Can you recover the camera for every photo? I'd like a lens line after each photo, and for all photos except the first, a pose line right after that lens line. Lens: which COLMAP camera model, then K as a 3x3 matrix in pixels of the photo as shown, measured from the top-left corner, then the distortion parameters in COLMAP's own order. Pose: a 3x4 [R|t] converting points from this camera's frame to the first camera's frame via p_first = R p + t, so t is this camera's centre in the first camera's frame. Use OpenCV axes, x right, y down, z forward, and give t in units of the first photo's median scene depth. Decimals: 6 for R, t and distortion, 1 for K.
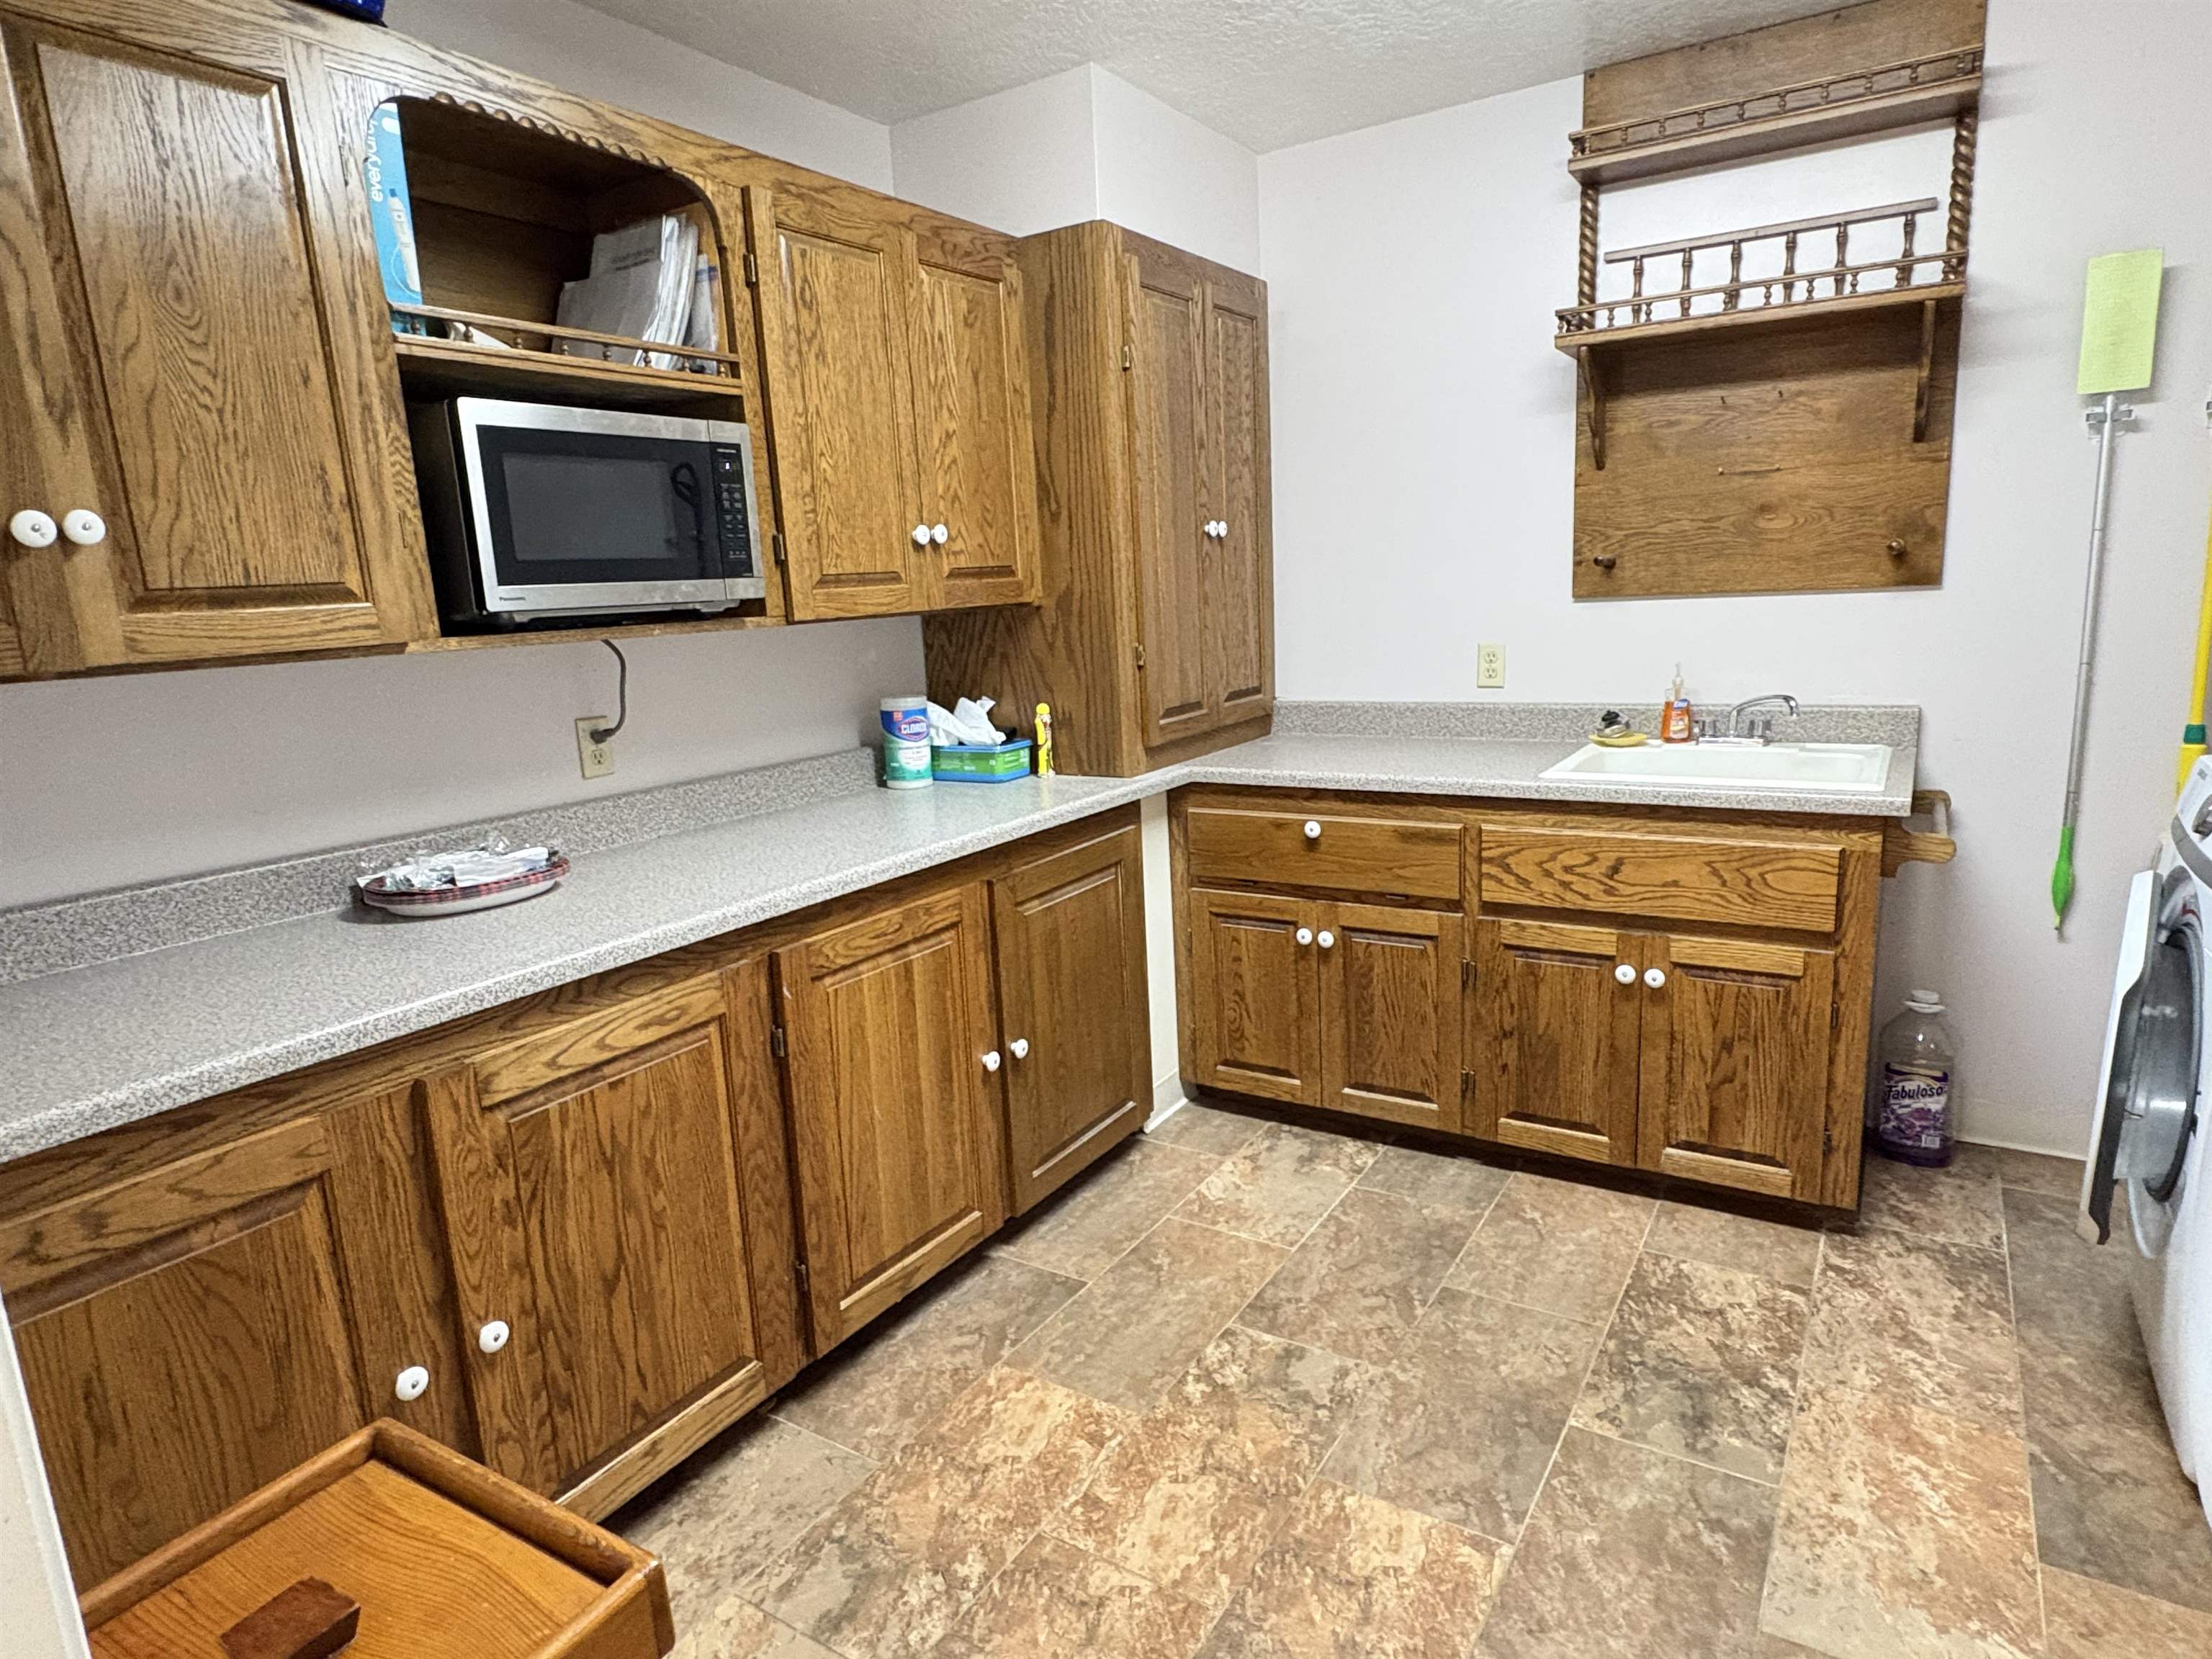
lens RADIAL K [[1265.4, 0, 1101.1], [0, 1265.4, 828.4], [0, 0, 1]] dist [-0.003691, 0.003452]
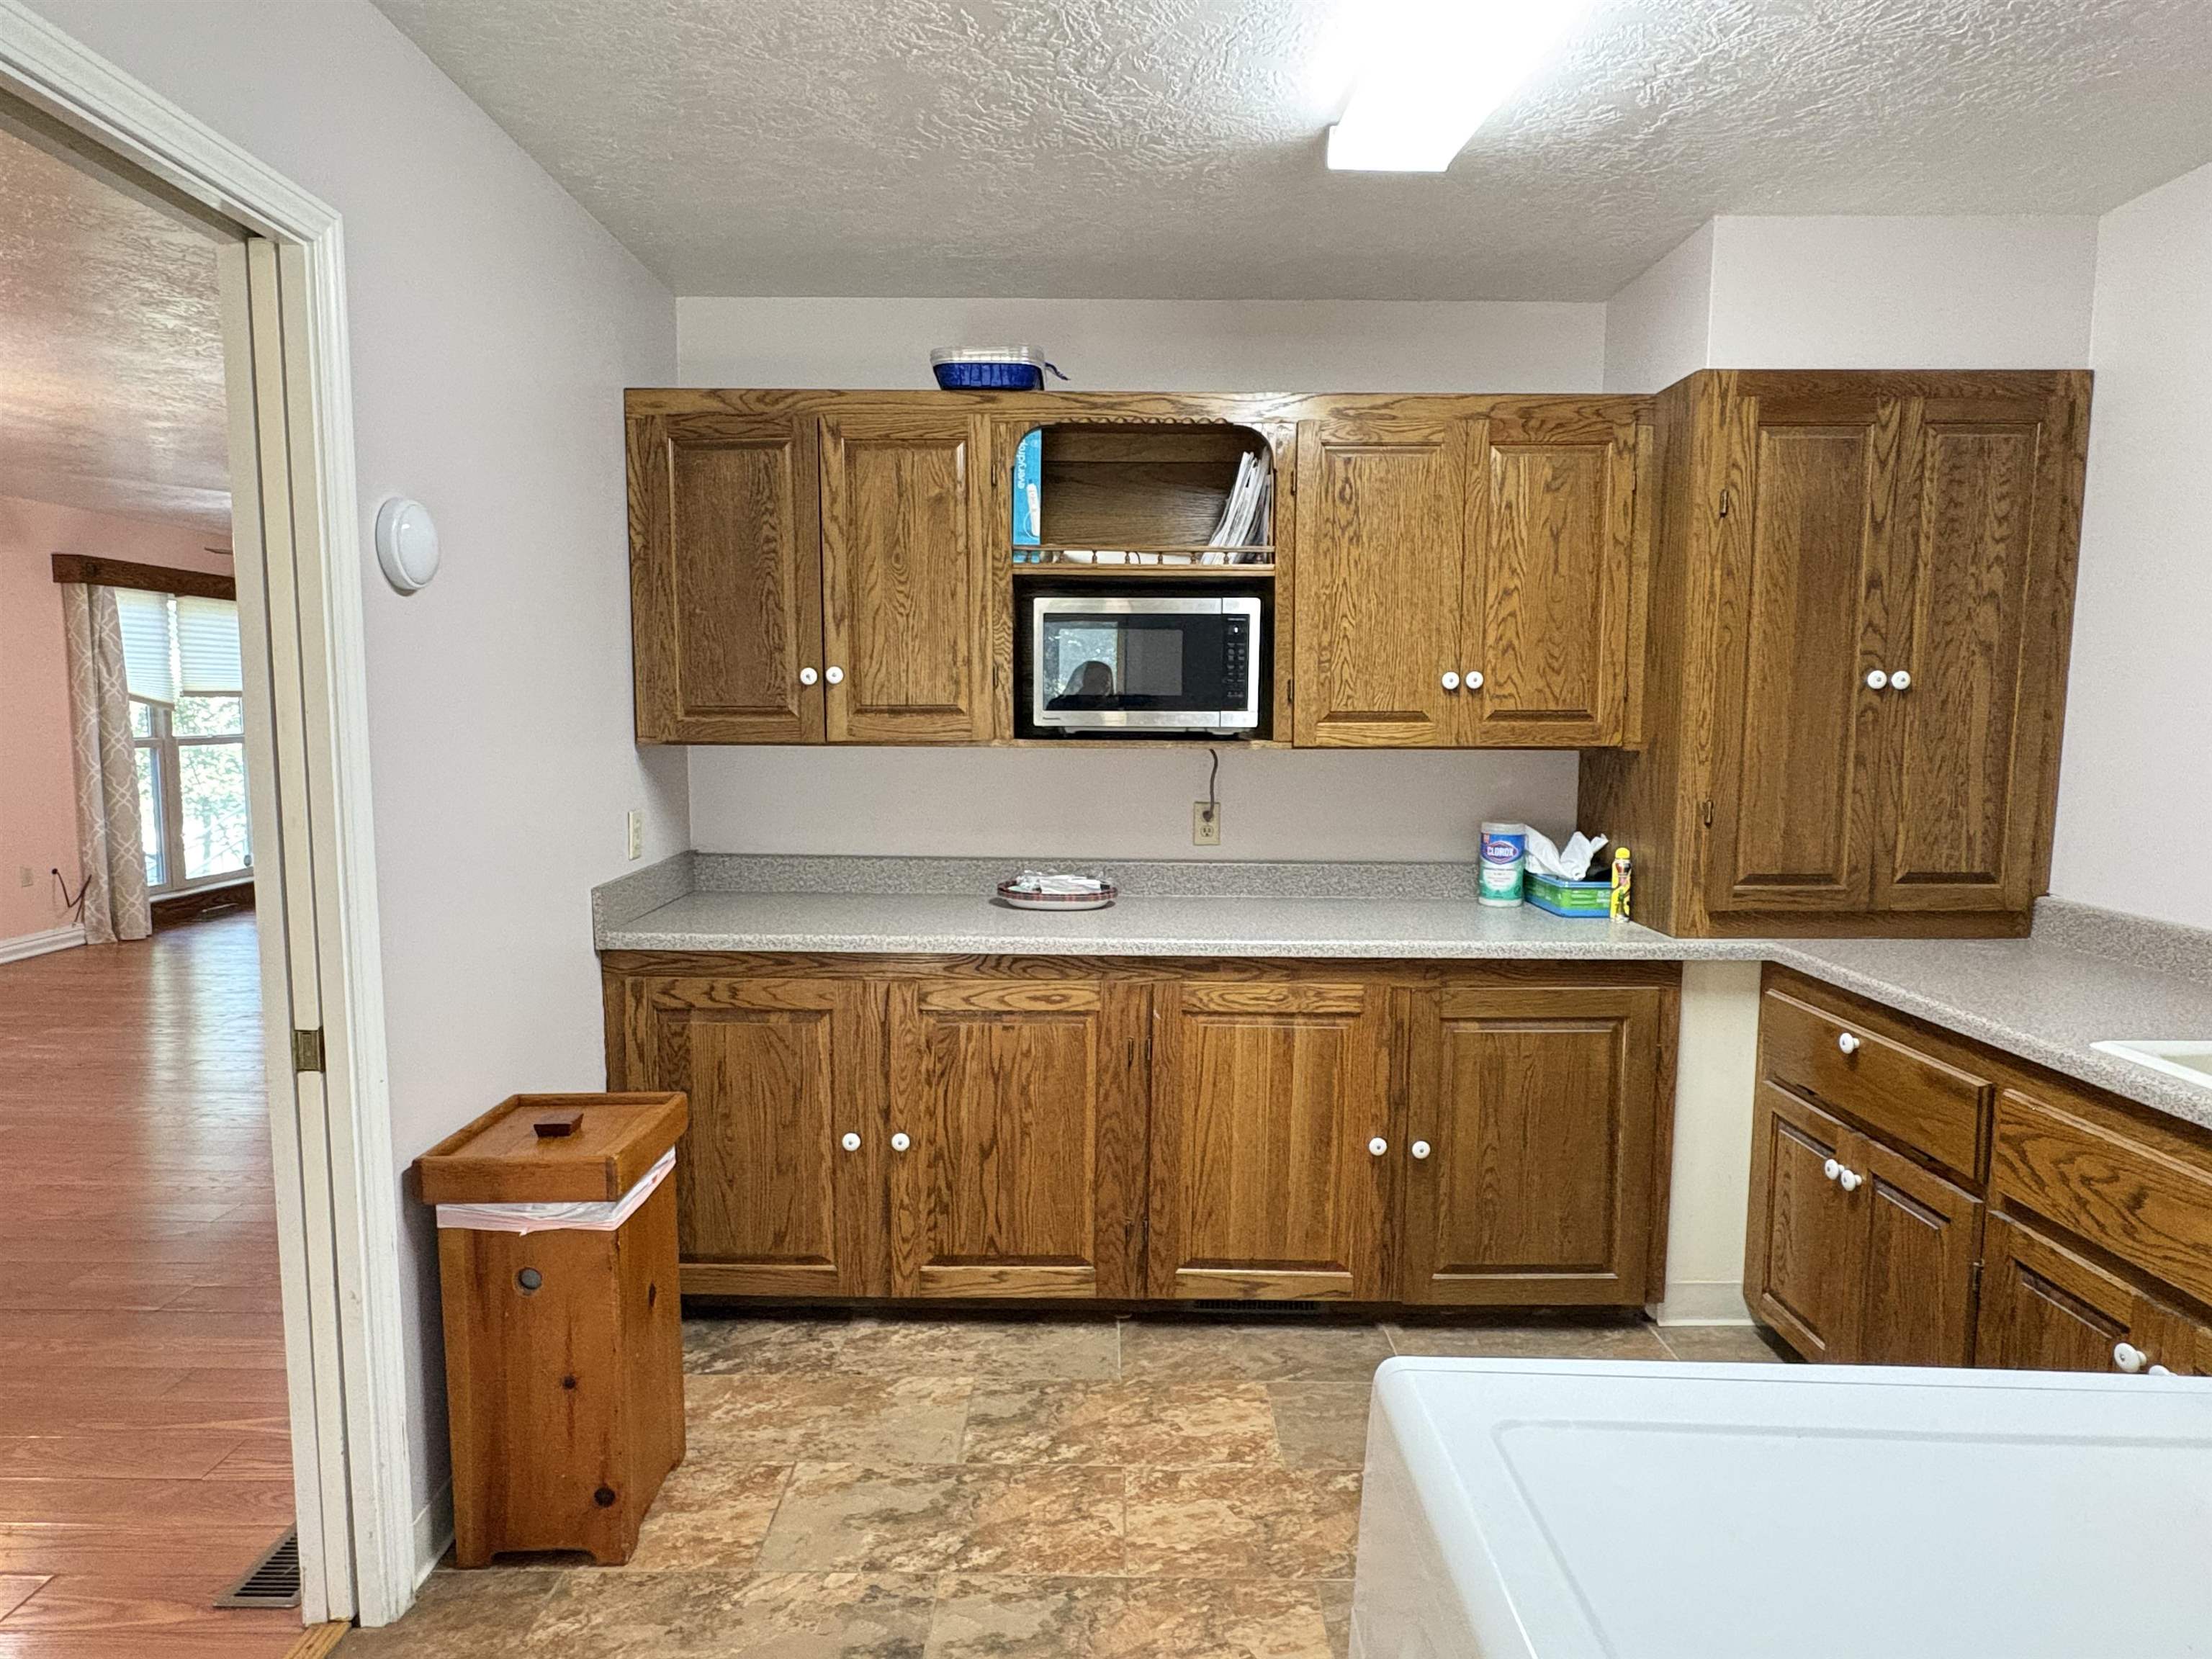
lens RADIAL K [[1265.4, 0, 1097.6], [0, 1265.4, 824.7], [0, 0, 1]] dist [-0.003691, 0.003452]
pose [[0.536576, 0.133983, -0.833147, 0.733123], [-0.193876, 0.980477, 0.032814, -0.091152], [0.821278, 0.143920, 0.552077, 0.147861]]
